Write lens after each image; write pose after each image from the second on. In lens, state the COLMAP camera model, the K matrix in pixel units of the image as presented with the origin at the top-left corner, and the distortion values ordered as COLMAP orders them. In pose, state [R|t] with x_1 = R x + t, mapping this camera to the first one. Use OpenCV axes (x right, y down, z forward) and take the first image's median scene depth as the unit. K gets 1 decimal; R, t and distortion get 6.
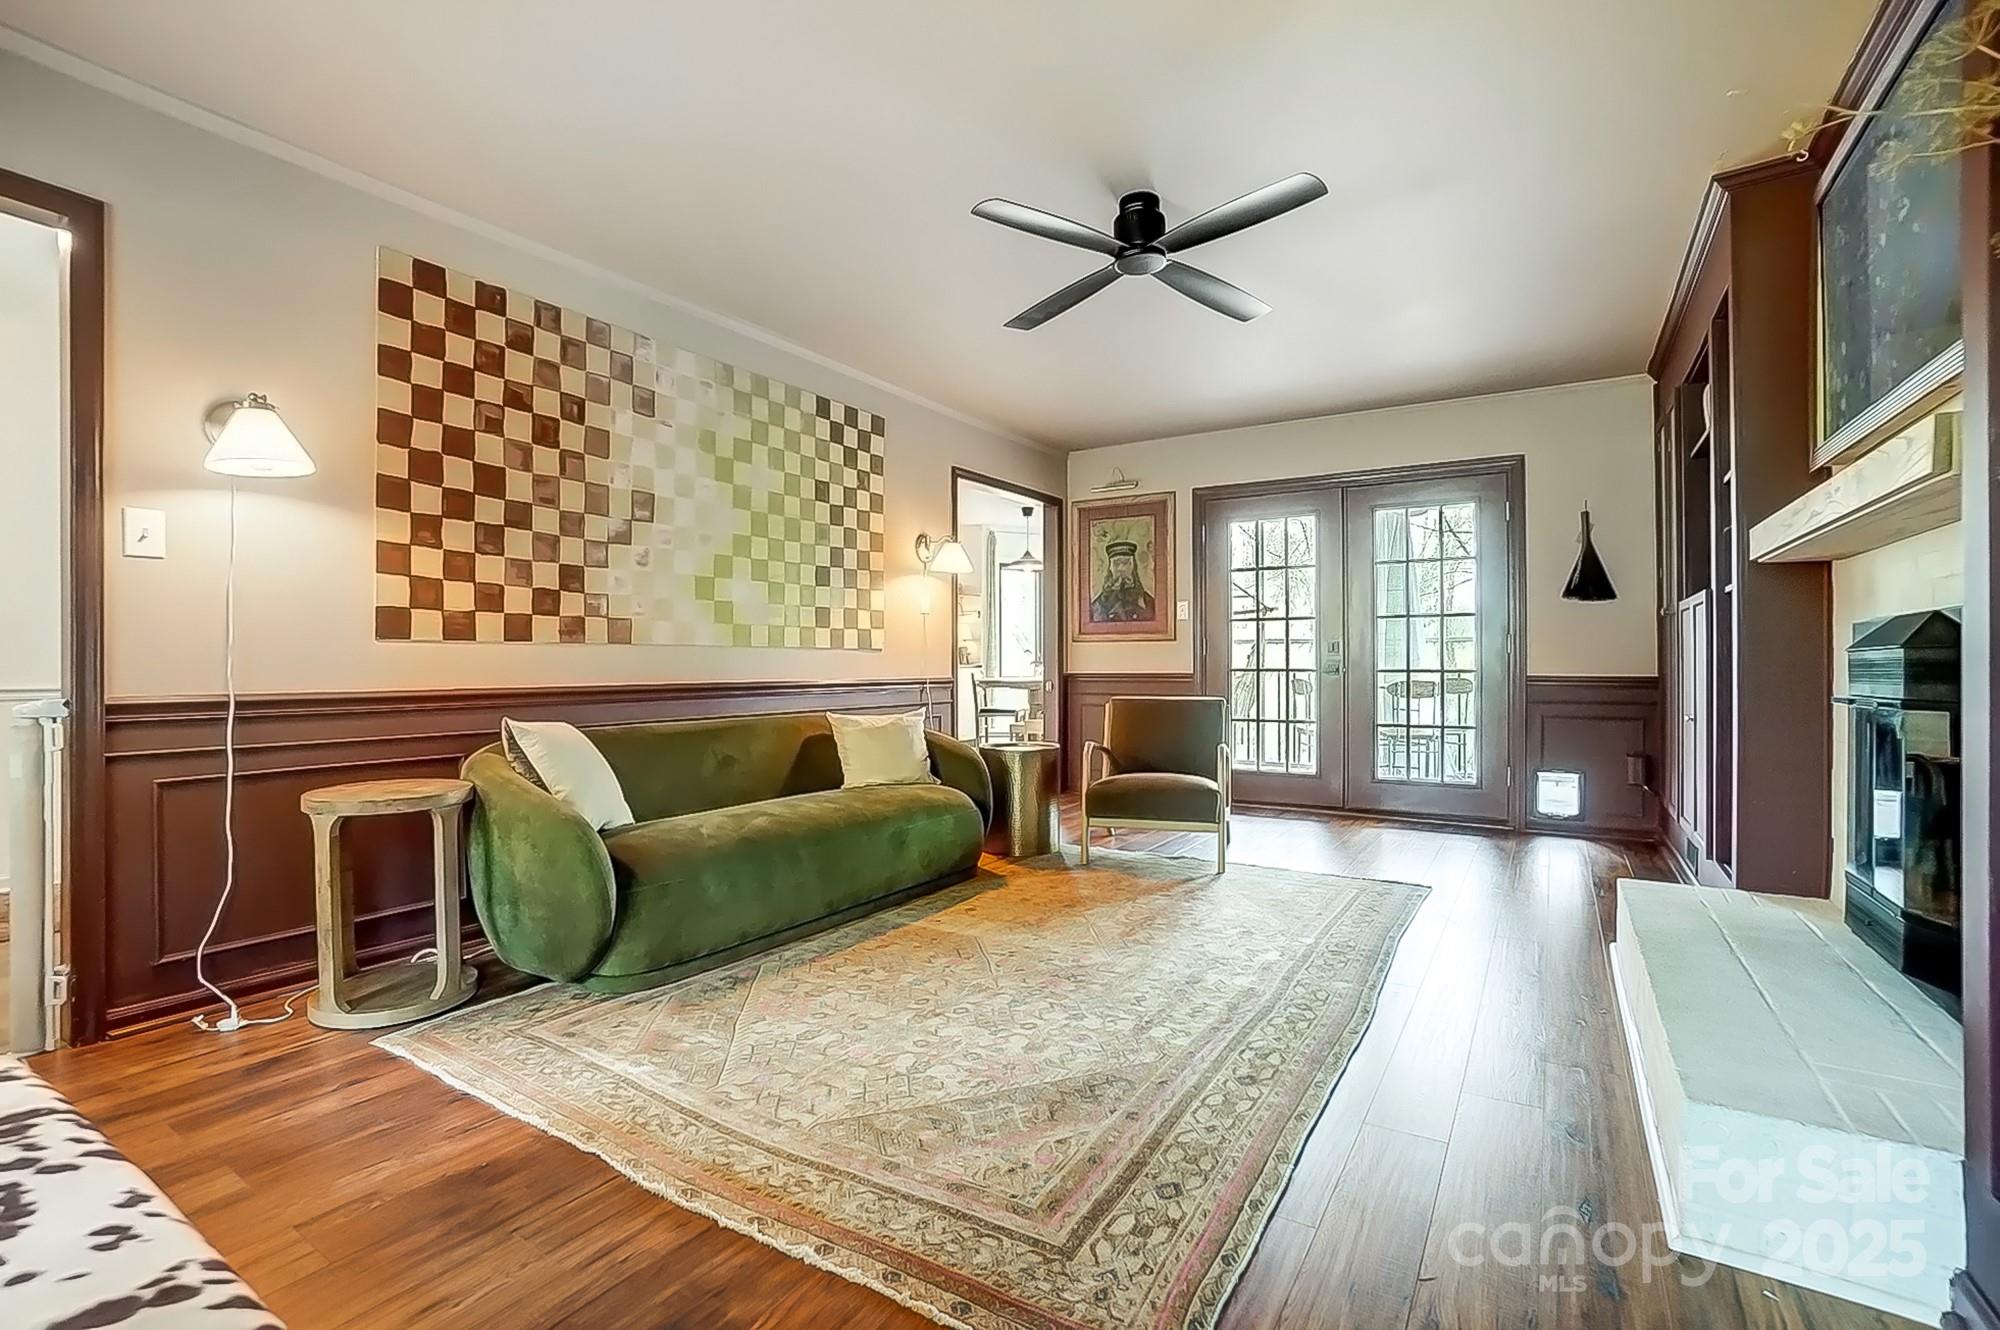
lens RADIAL K [[898.3, 0, 985.9], [0, 898.3, 672.8], [0, 0, 1]] dist [-0.052115, 0.000325]
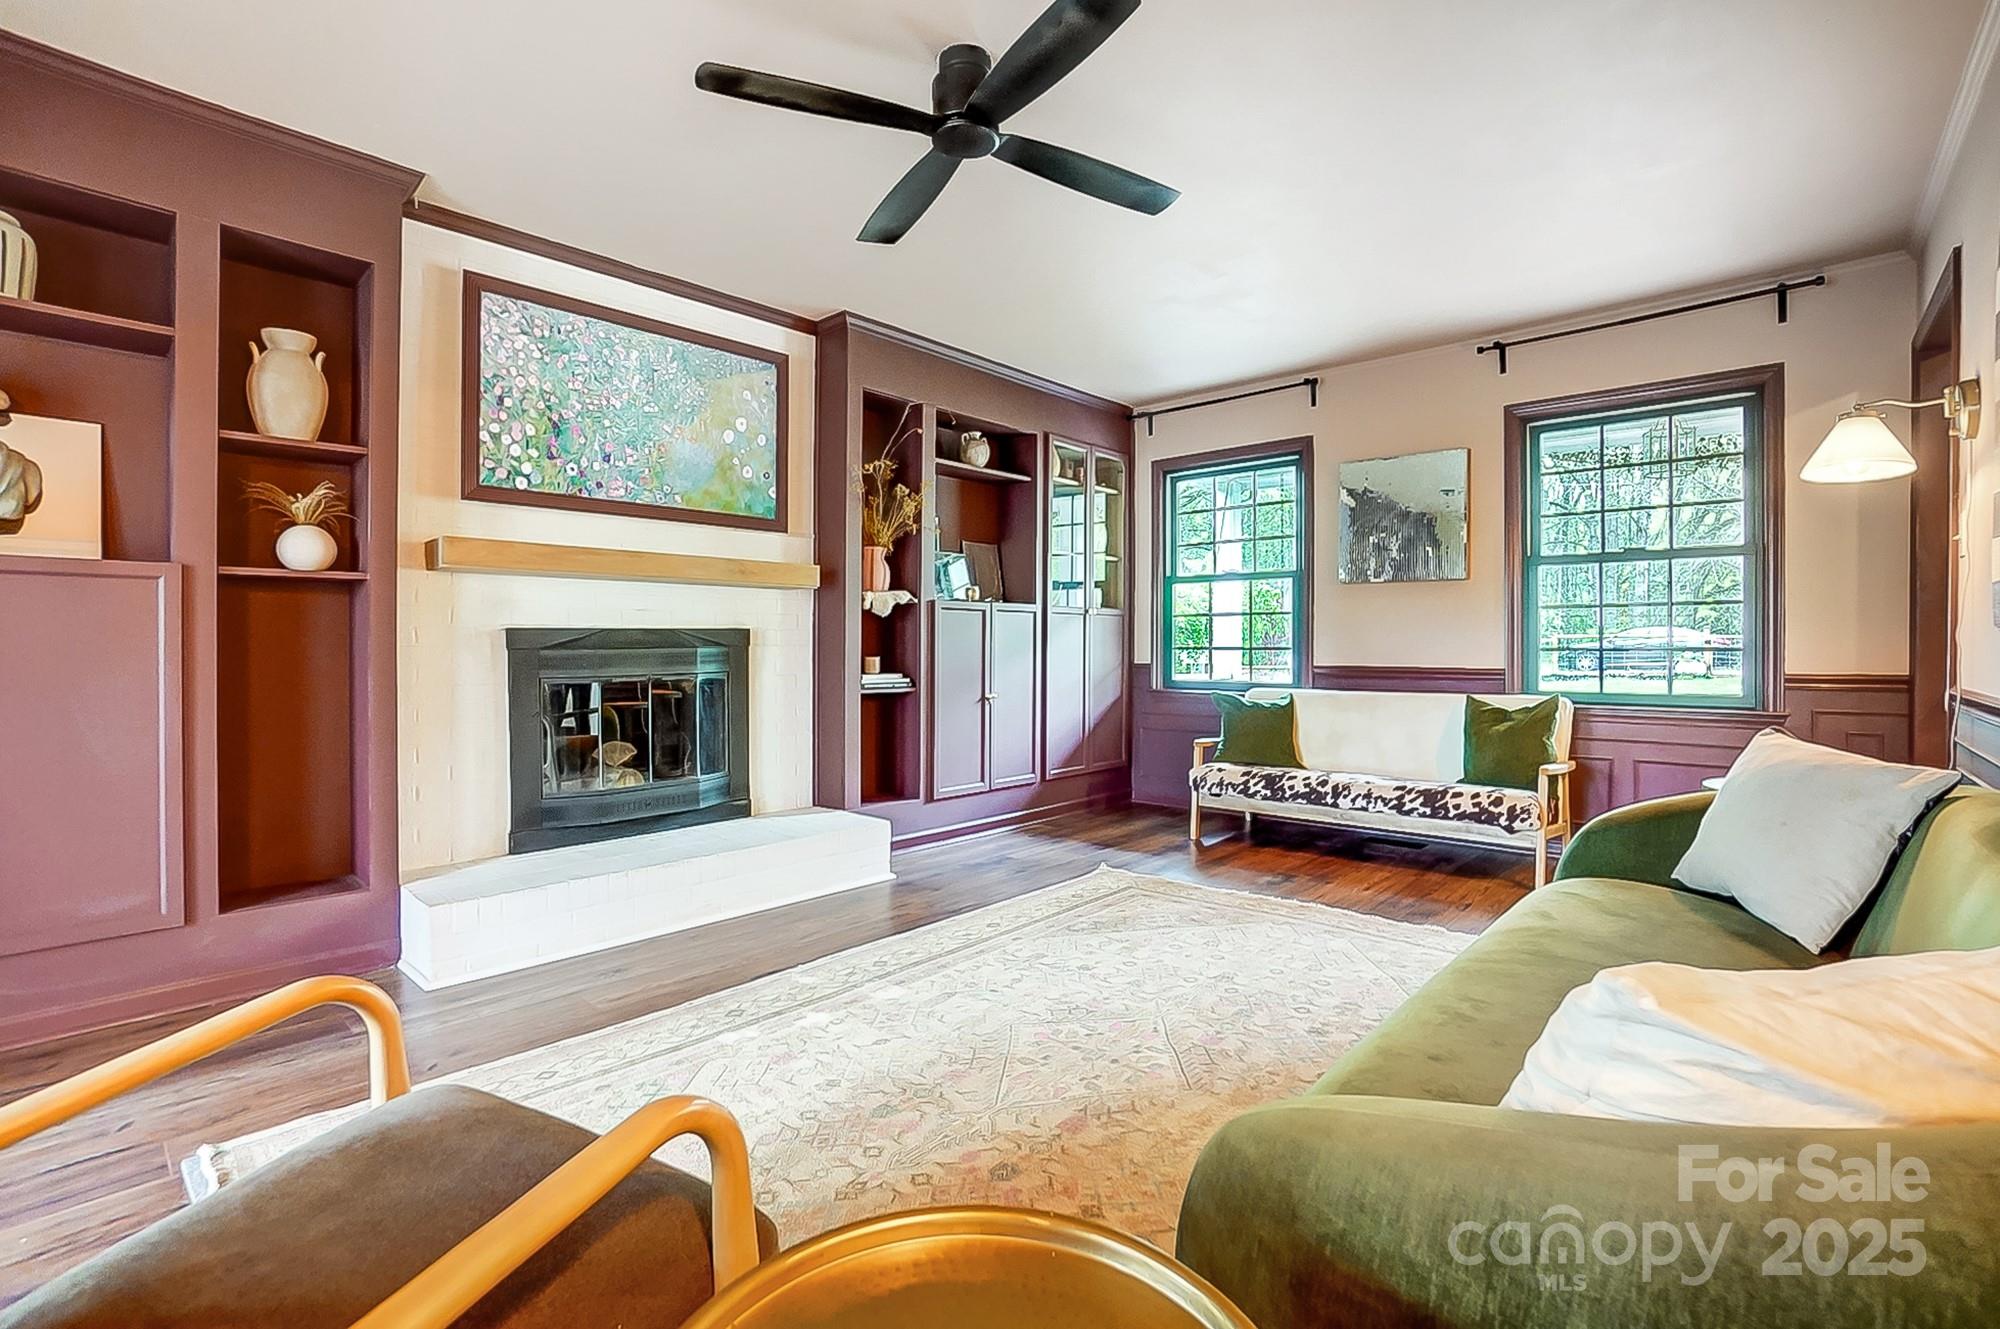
lens RADIAL K [[891.6, 0, 995.8], [0, 891.6, 653.1], [0, 0, 1]] dist [-0.036458, 0.000043]
pose [[-0.985580, -0.000049, 0.169208, 0.017365], [0.004475, 0.999643, 0.026356, -0.034889], [-0.169149, 0.026733, -0.985228, 1.569523]]
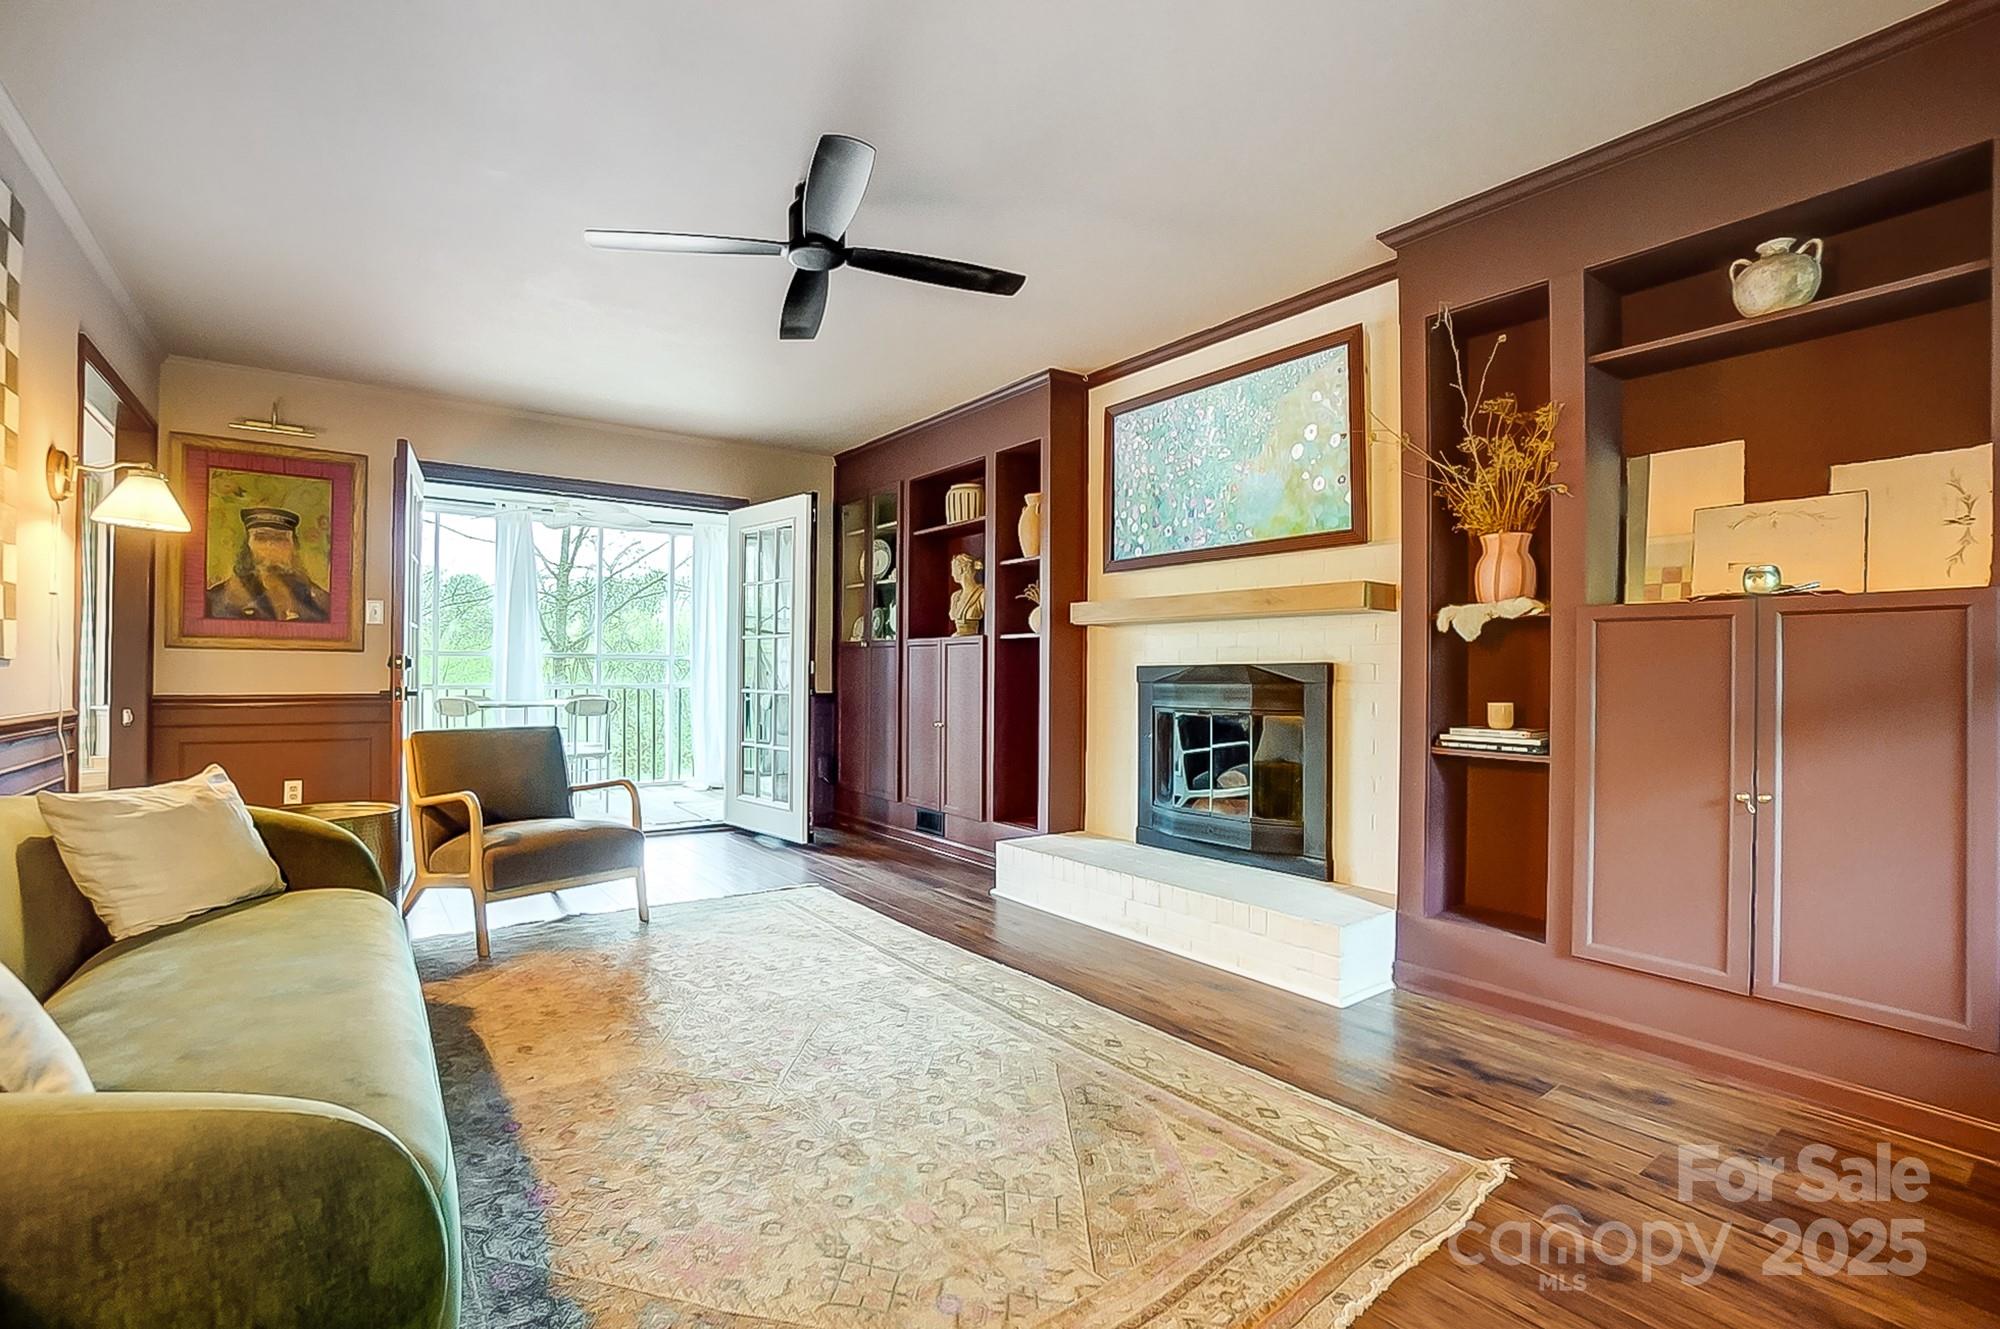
lens RADIAL K [[898.3, 0, 985.9], [0, 898.3, 672.3], [0, 0, 1]] dist [-0.052115, 0.000325]
pose [[0.350247, 0.010116, 0.936603, -0.555233], [0.001909, 0.999932, -0.011514, -0.015843], [-0.936655, 0.005821, 0.350204, 0.459599]]
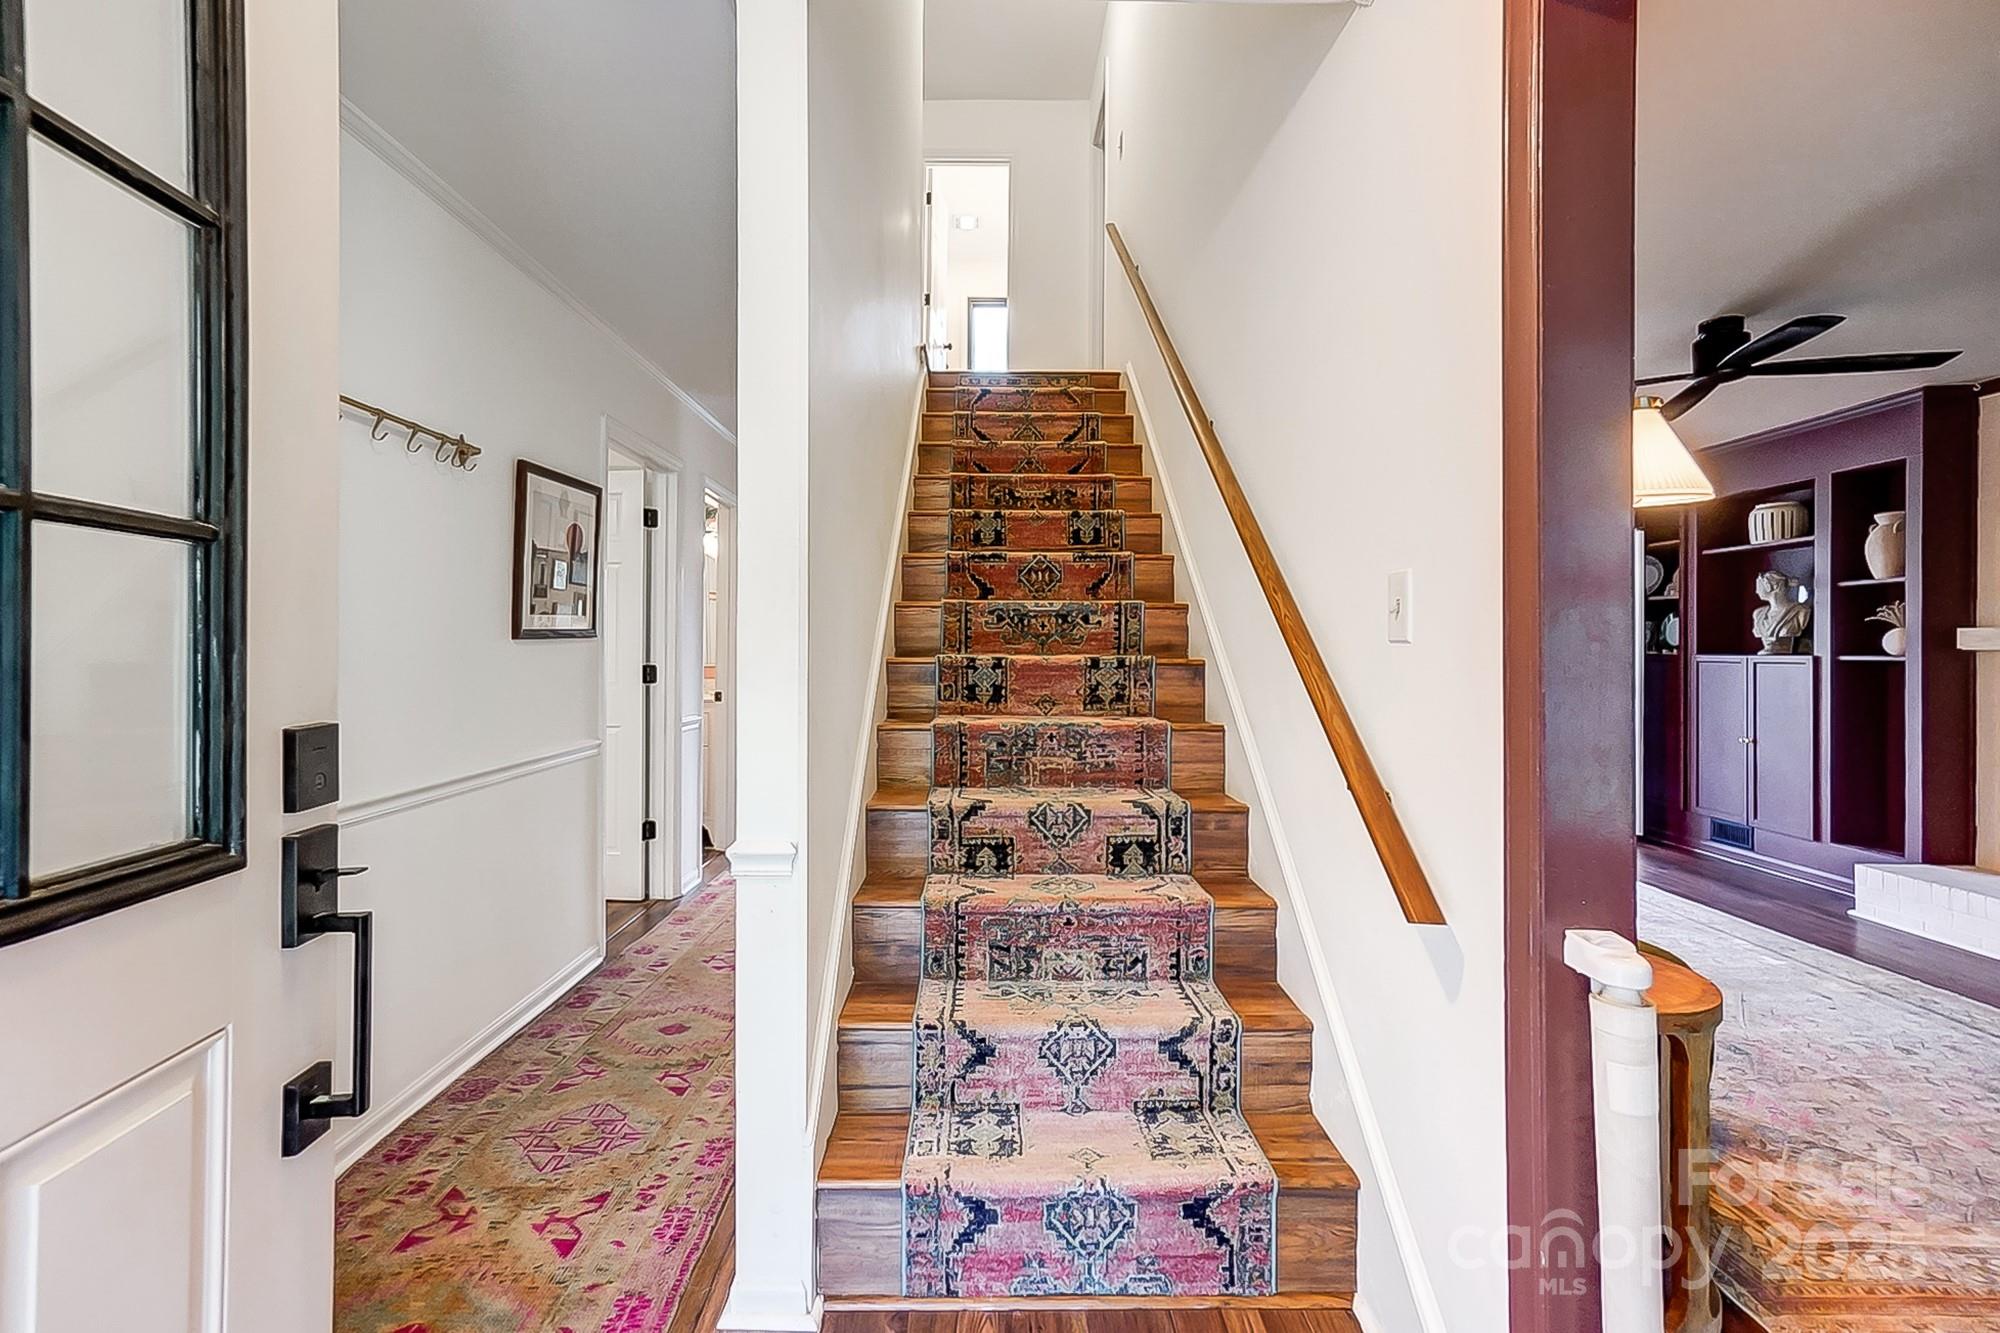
lens RADIAL K [[874.7, 0, 995.3], [0, 874.7, 652.7], [0, 0, 1]] dist [0.021876, 0.000087]
pose [[0.830898, 0.003645, 0.556413, -1.116644], [0.002743, 0.999940, -0.010647, -0.085560], [-0.556418, 0.010373, 0.830837, 0.506025]]
